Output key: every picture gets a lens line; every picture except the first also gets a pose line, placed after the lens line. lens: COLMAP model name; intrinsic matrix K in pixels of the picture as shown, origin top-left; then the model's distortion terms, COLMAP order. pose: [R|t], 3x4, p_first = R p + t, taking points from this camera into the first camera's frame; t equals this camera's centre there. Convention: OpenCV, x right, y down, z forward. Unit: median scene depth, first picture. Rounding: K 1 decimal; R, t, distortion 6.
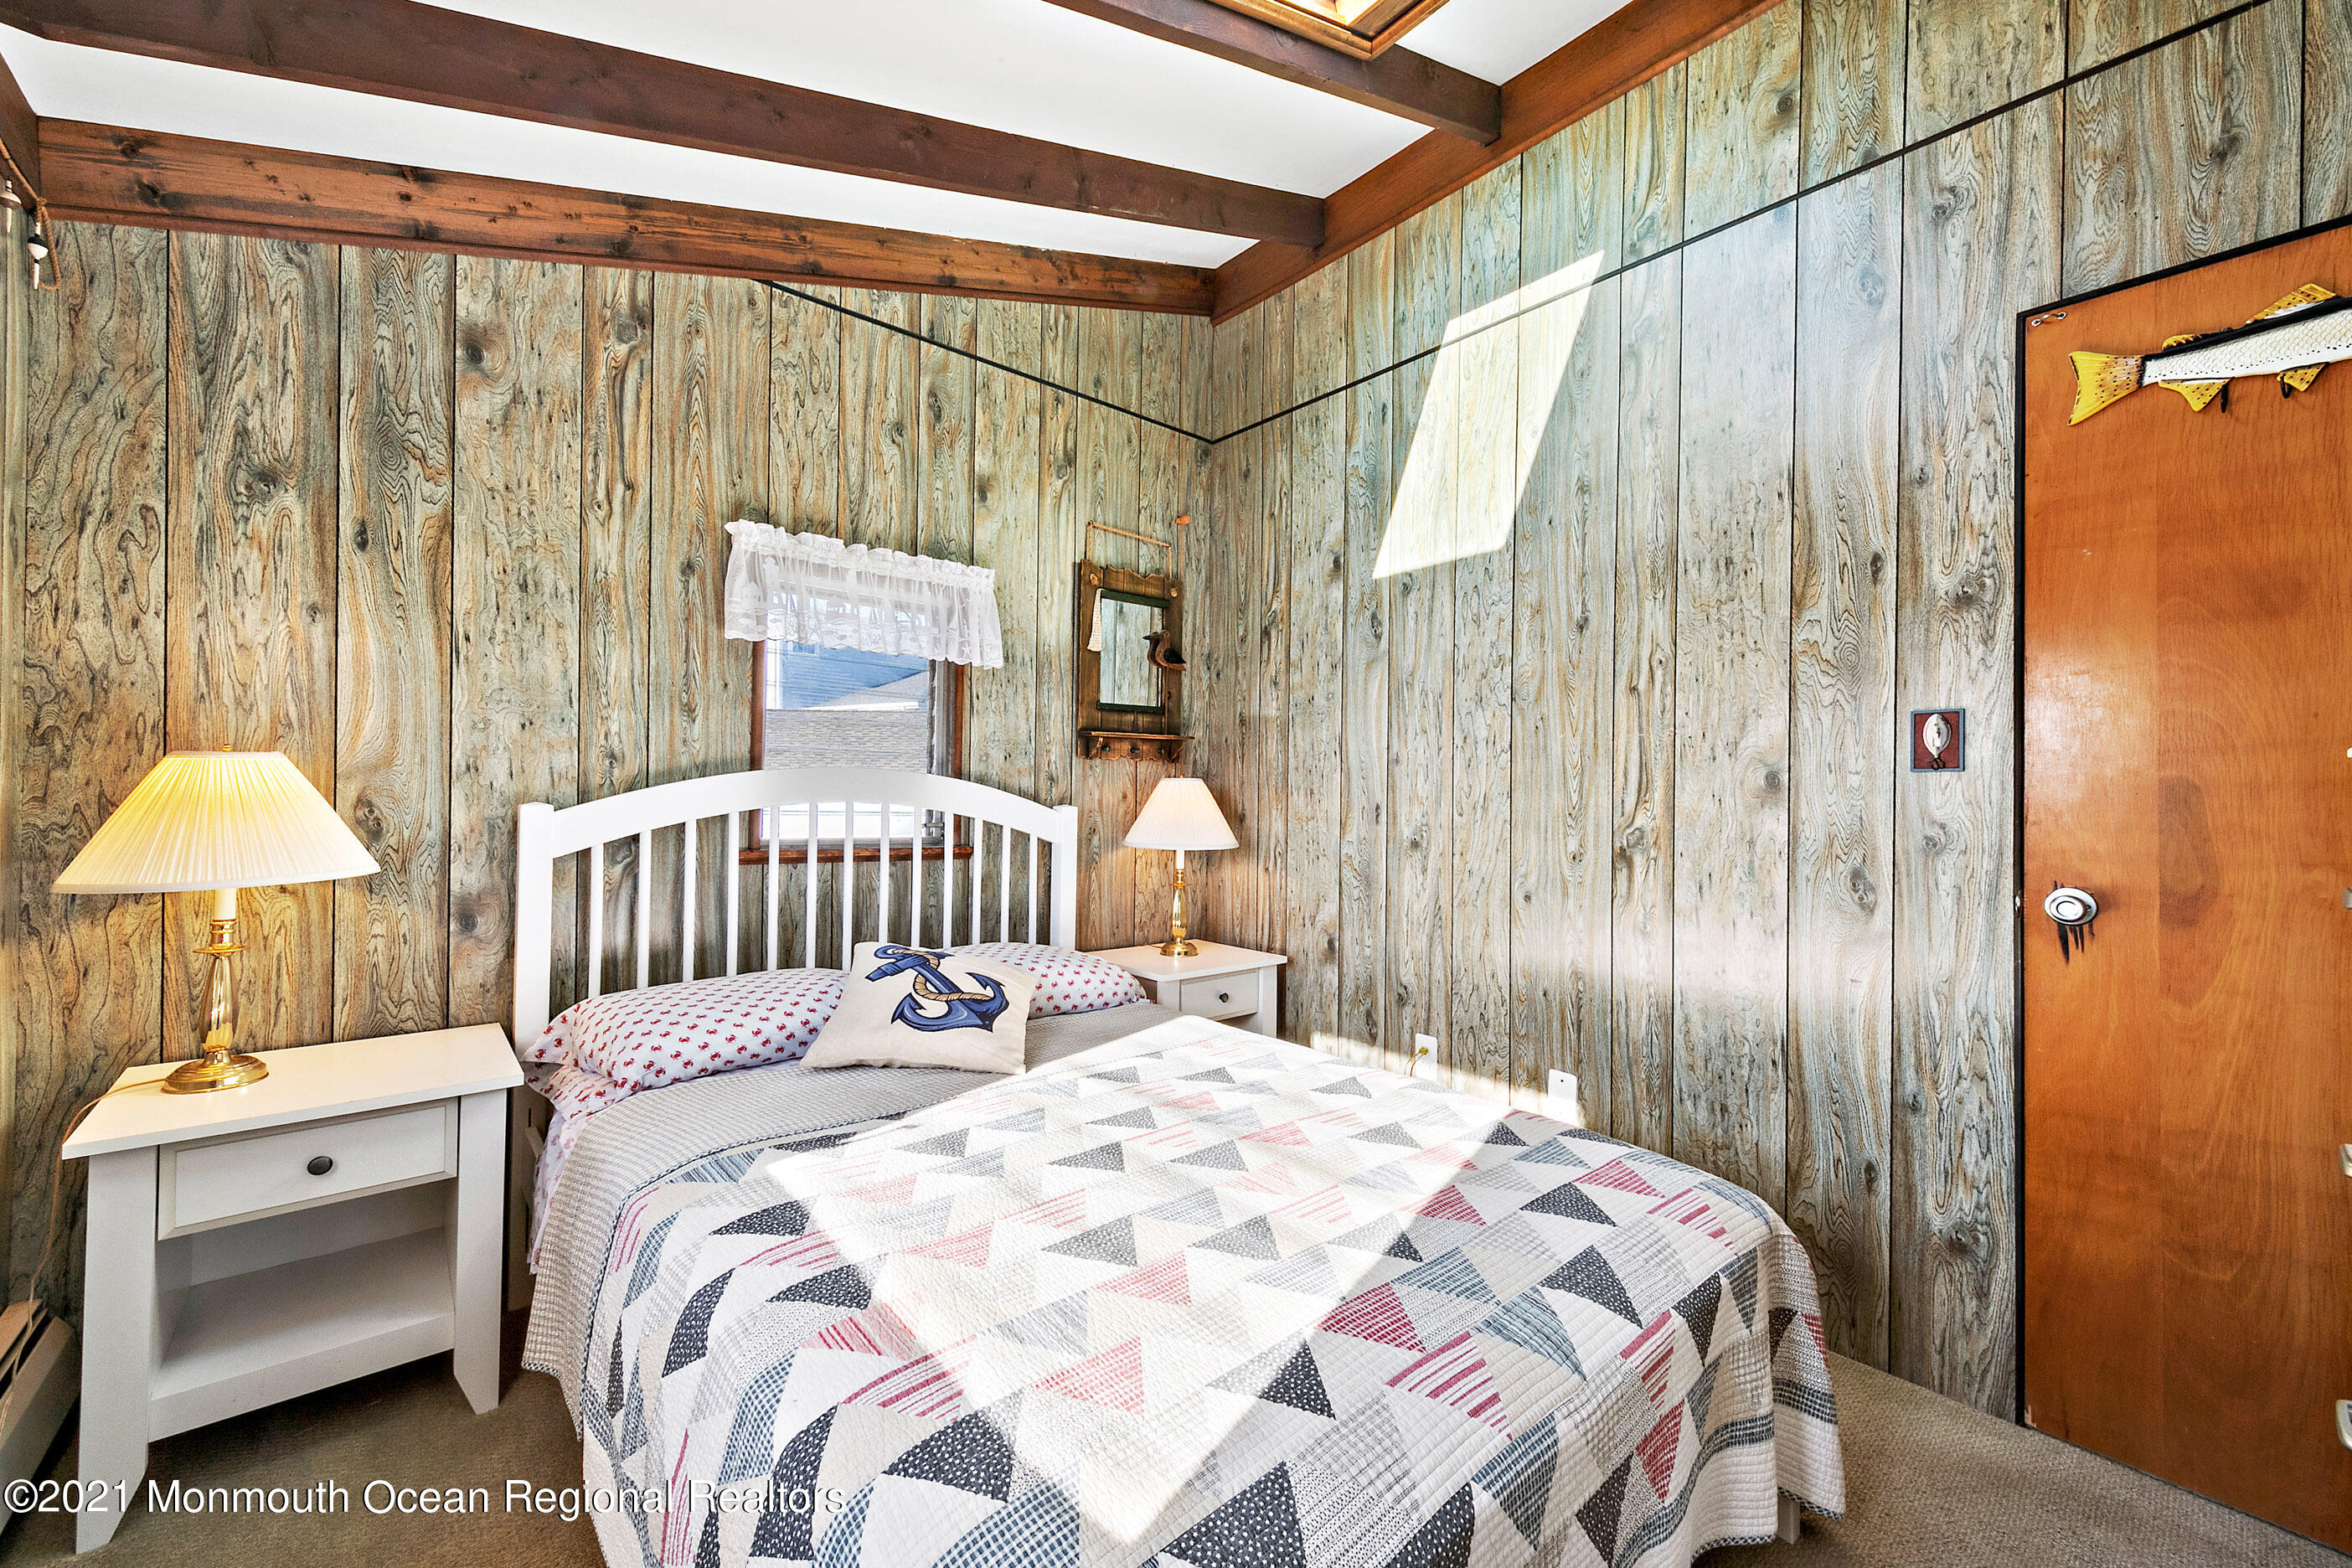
lens RADIAL K [[931.4, 0, 1145.3], [0, 931.4, 776.5], [0, 0, 1]] dist [-0.000679, -0.000095]
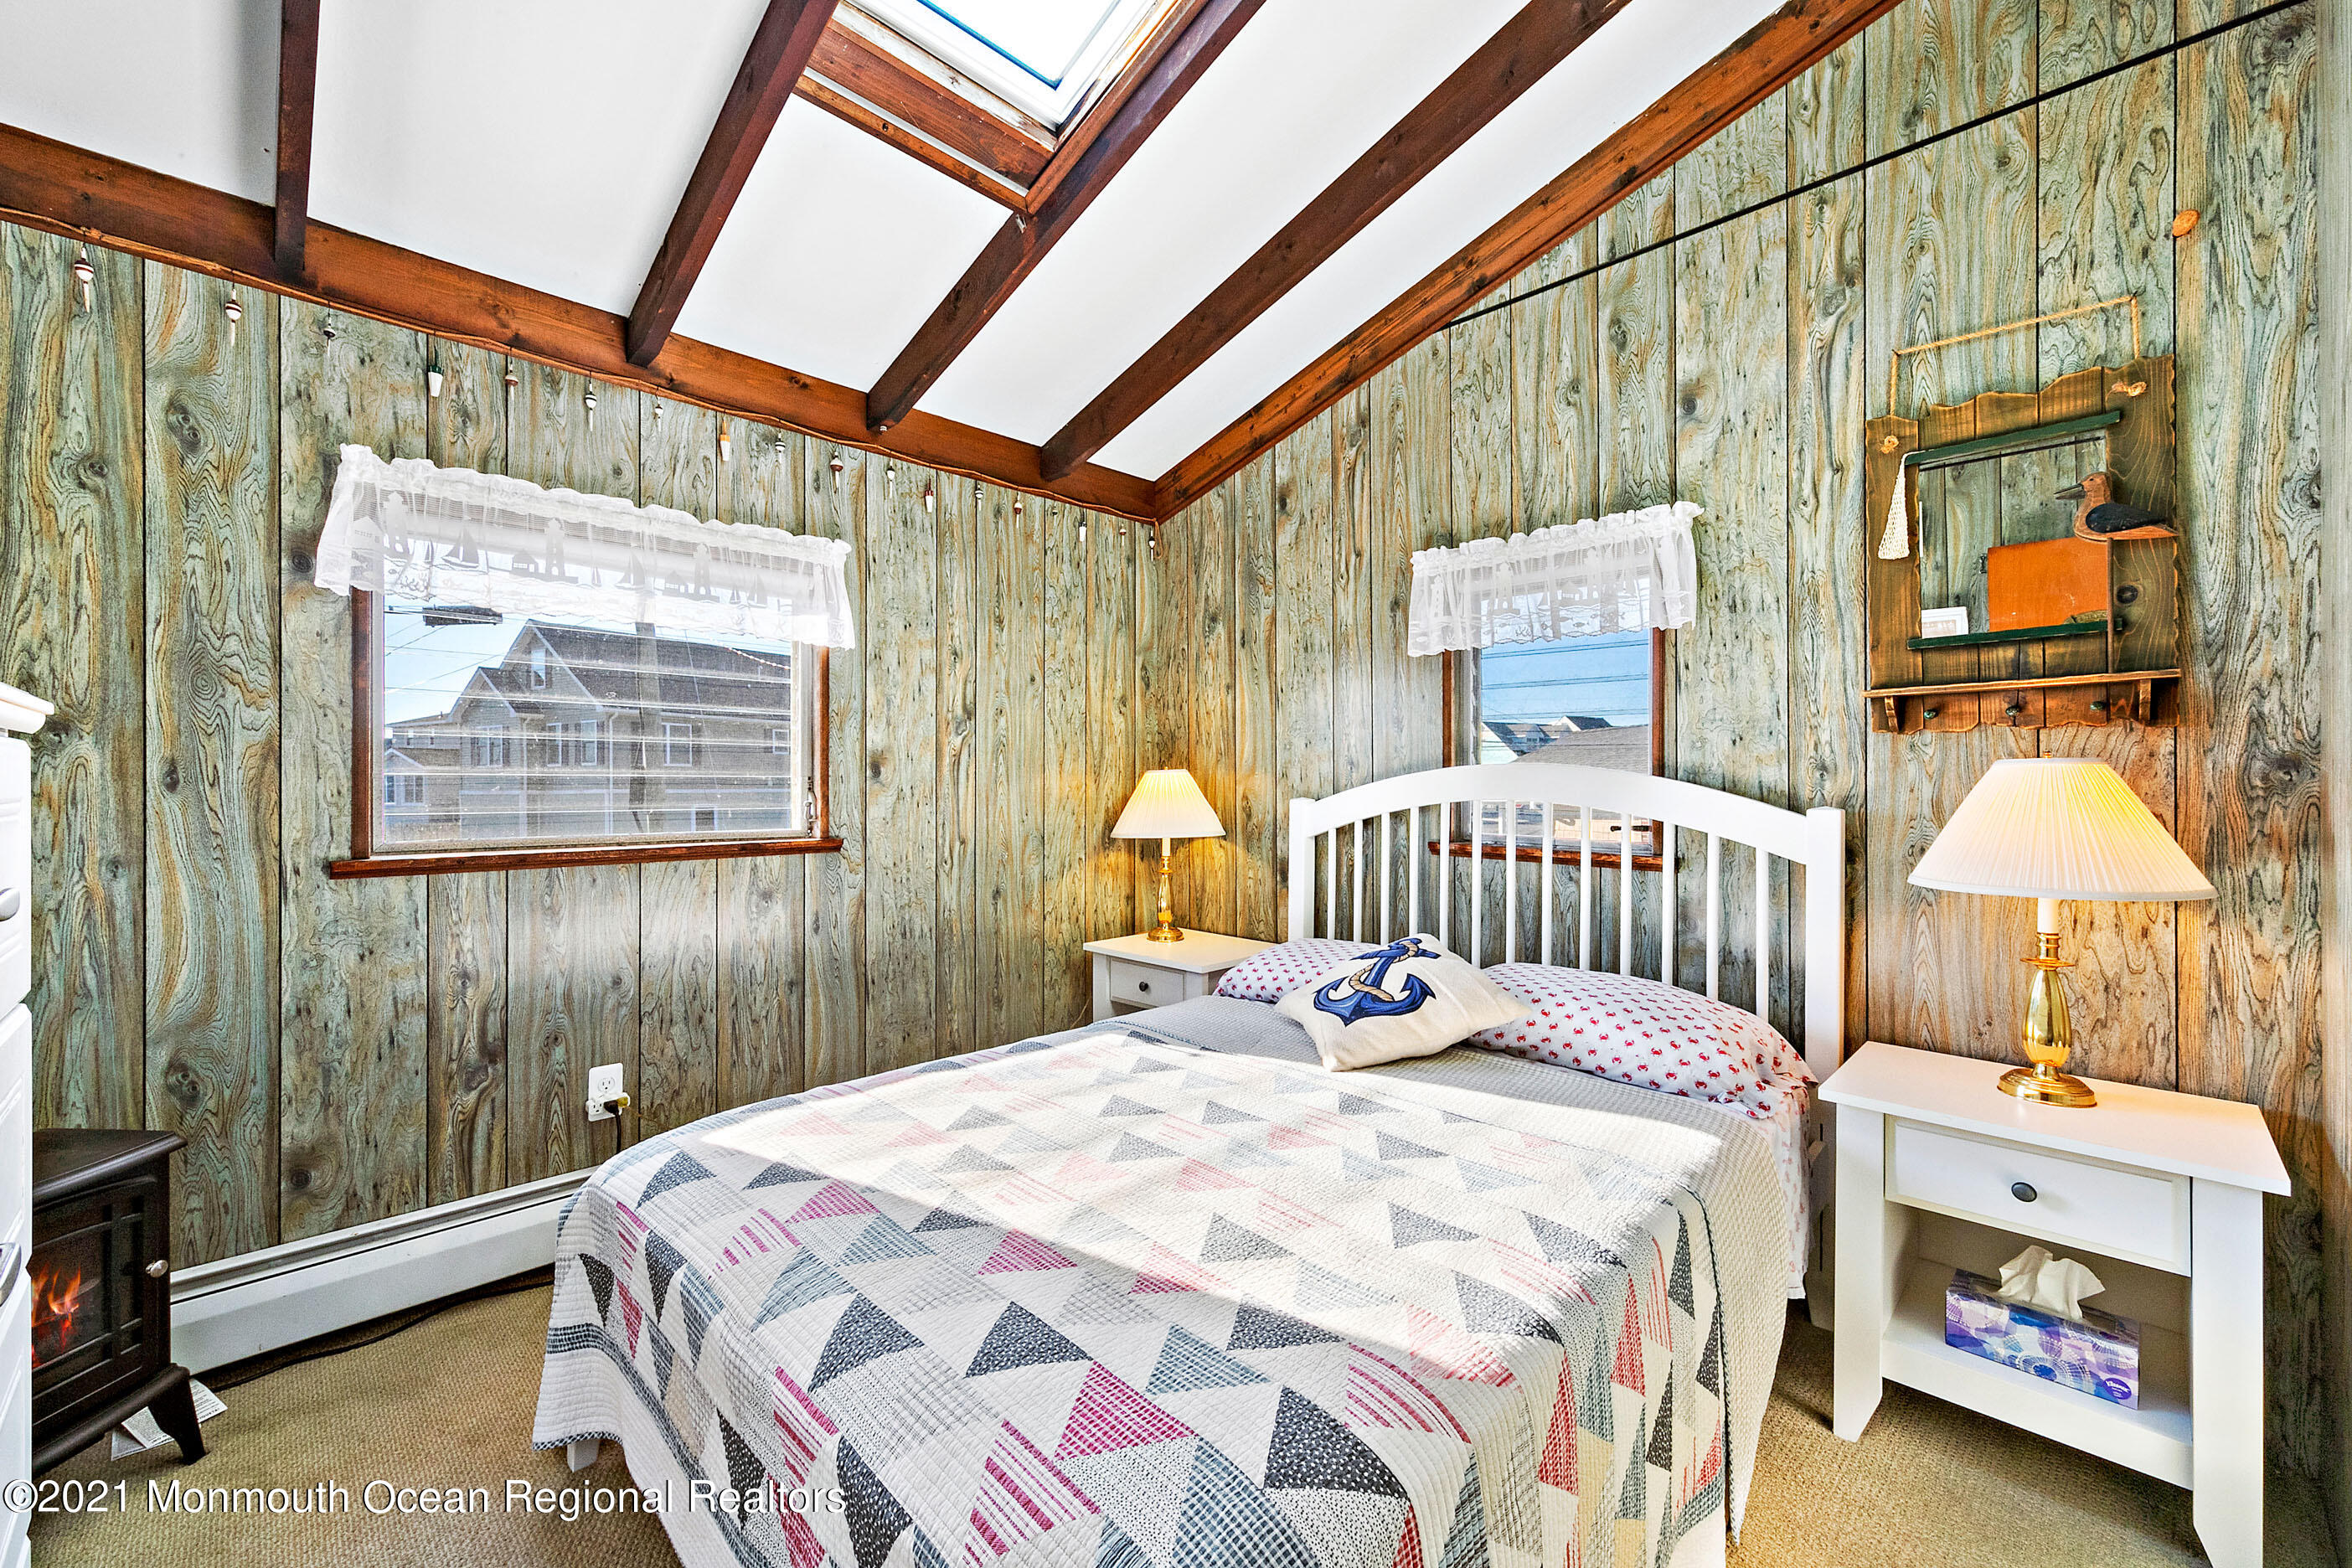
lens RADIAL K [[931.4, 0, 1145.3], [0, 931.4, 776.5], [0, 0, 1]] dist [-0.000679, -0.000095]
pose [[0.055174, -0.033502, -0.997915, 0.633437], [0.002082, 0.999439, -0.033438, 0.033887], [0.998475, -0.000233, 0.055213, 0.571499]]
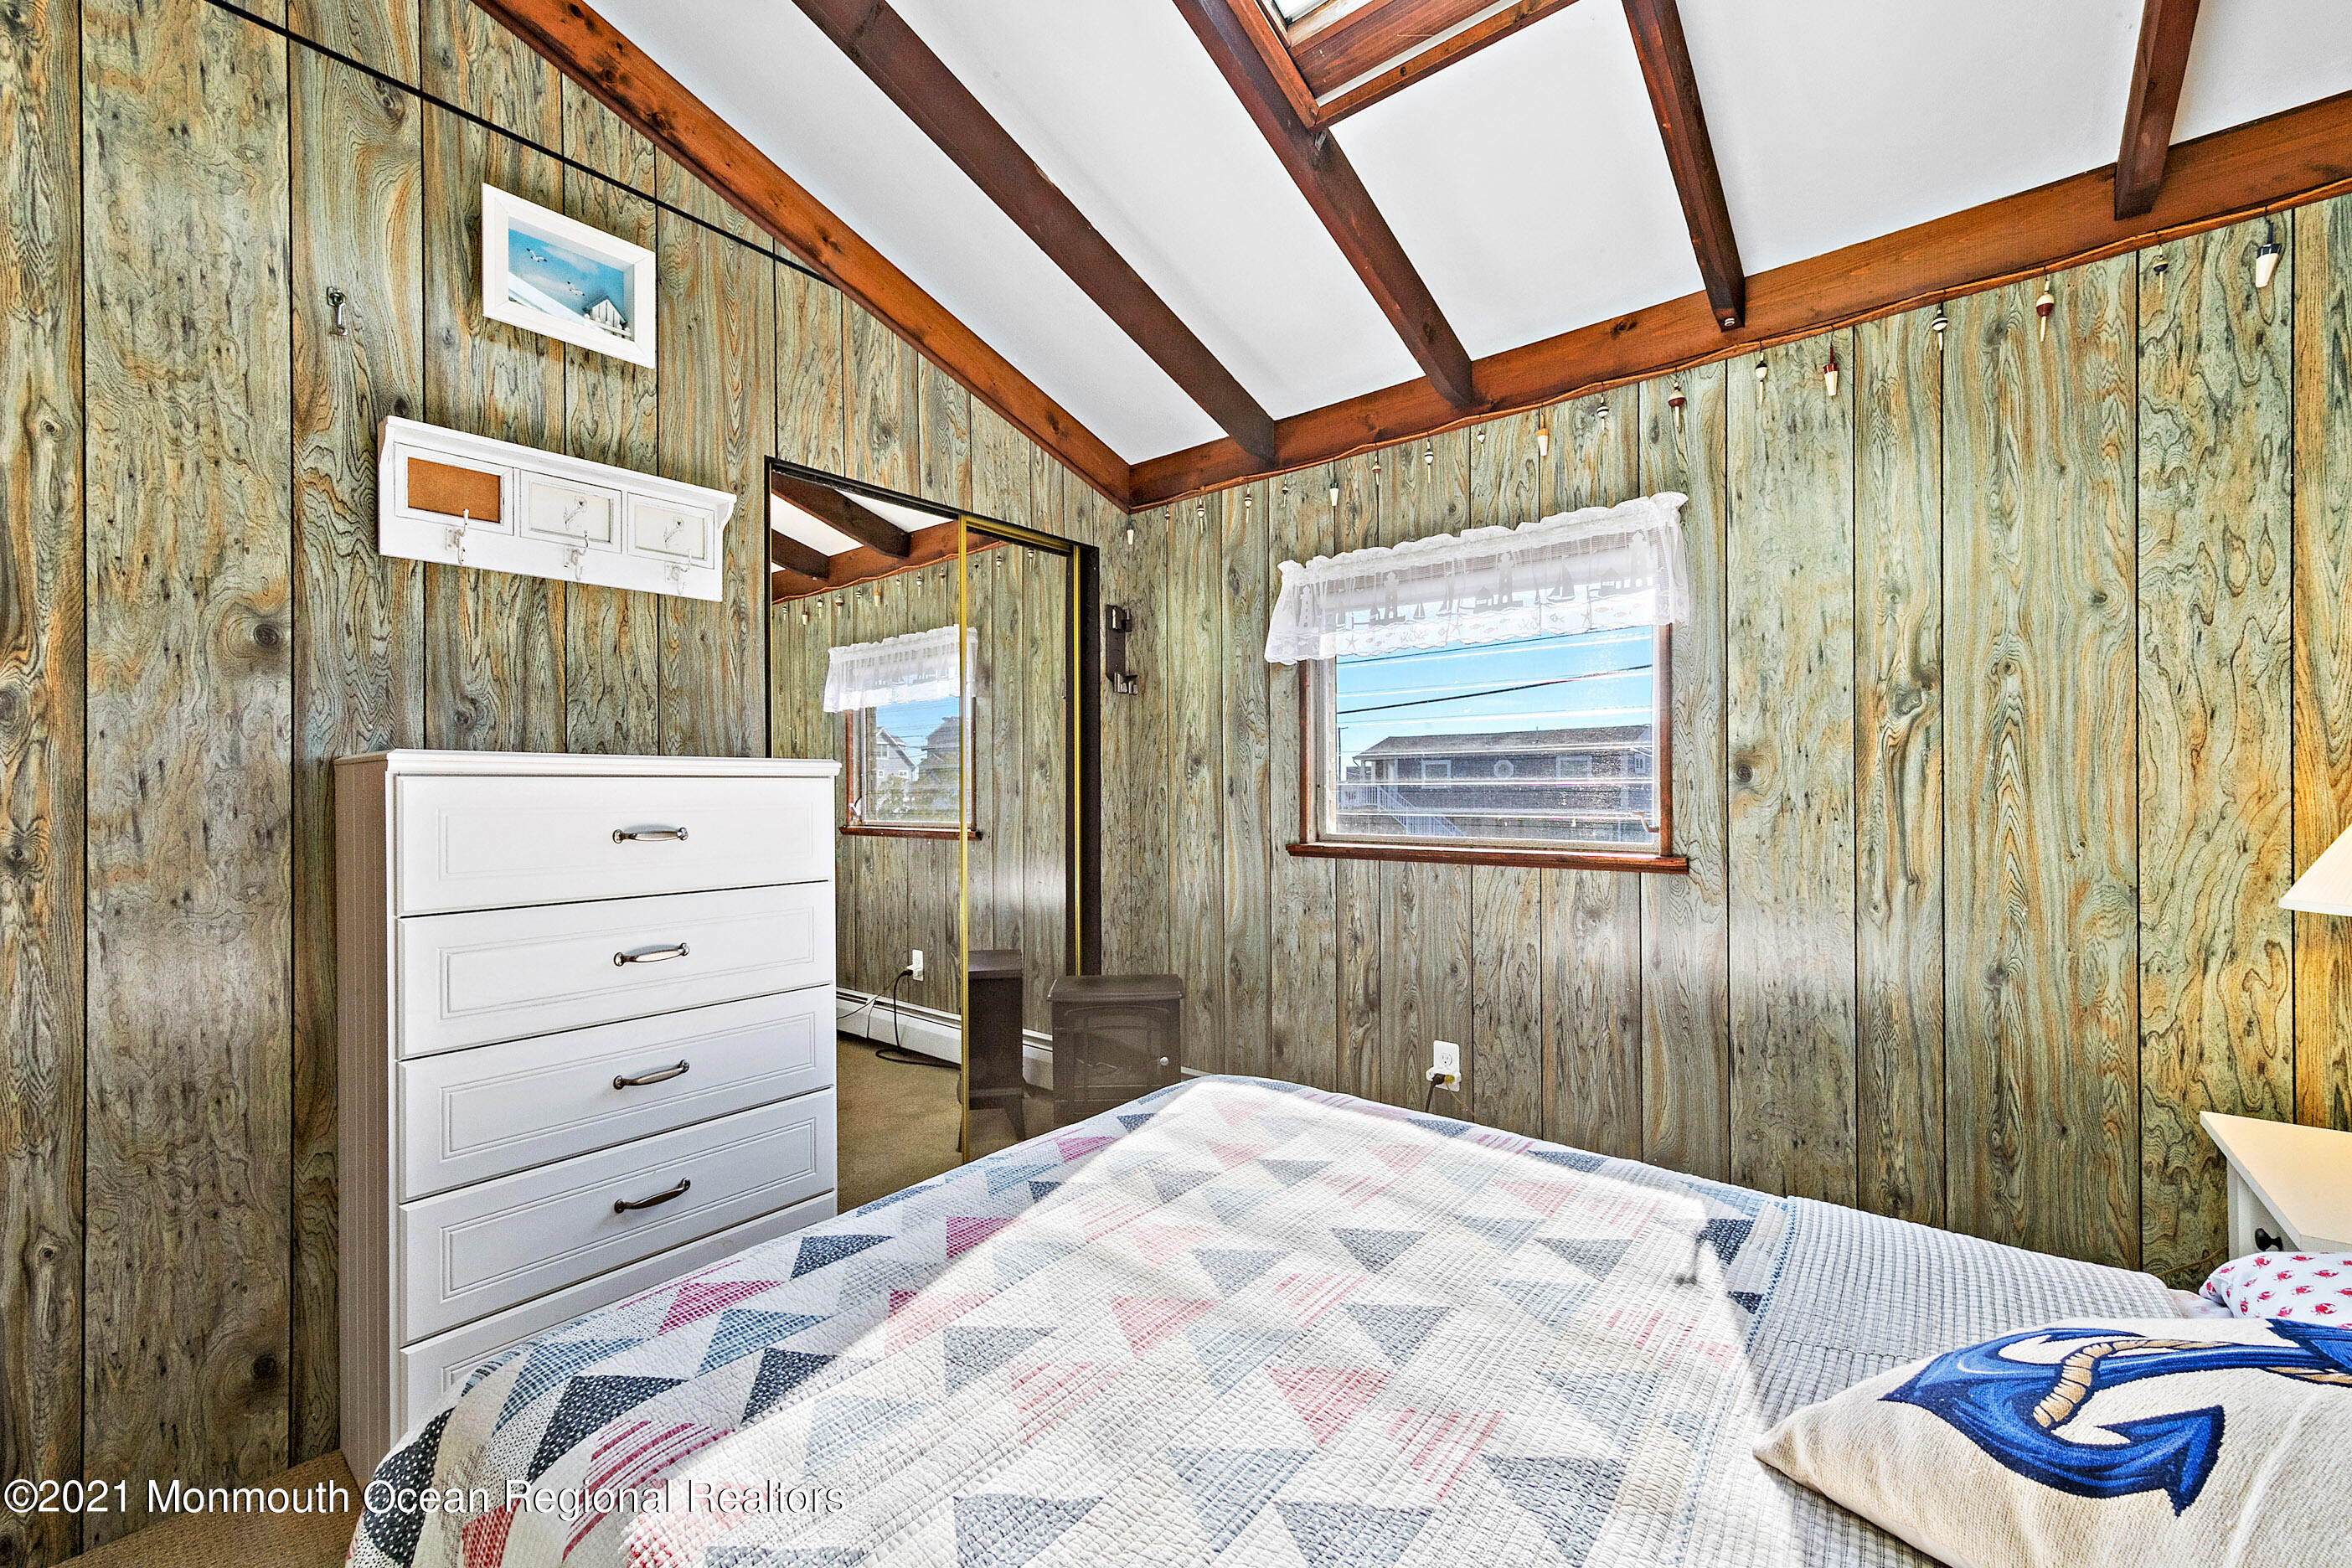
lens RADIAL K [[910.4, 0, 1176.0], [0, 910.4, 784.0], [0, 0, 1]] dist [0.003142, 0.000180]
pose [[-0.982595, -0.022196, -0.184431, 0.160925], [-0.020226, 0.999717, -0.012556, 0.019743], [0.184658, -0.008607, -0.982765, 1.031870]]
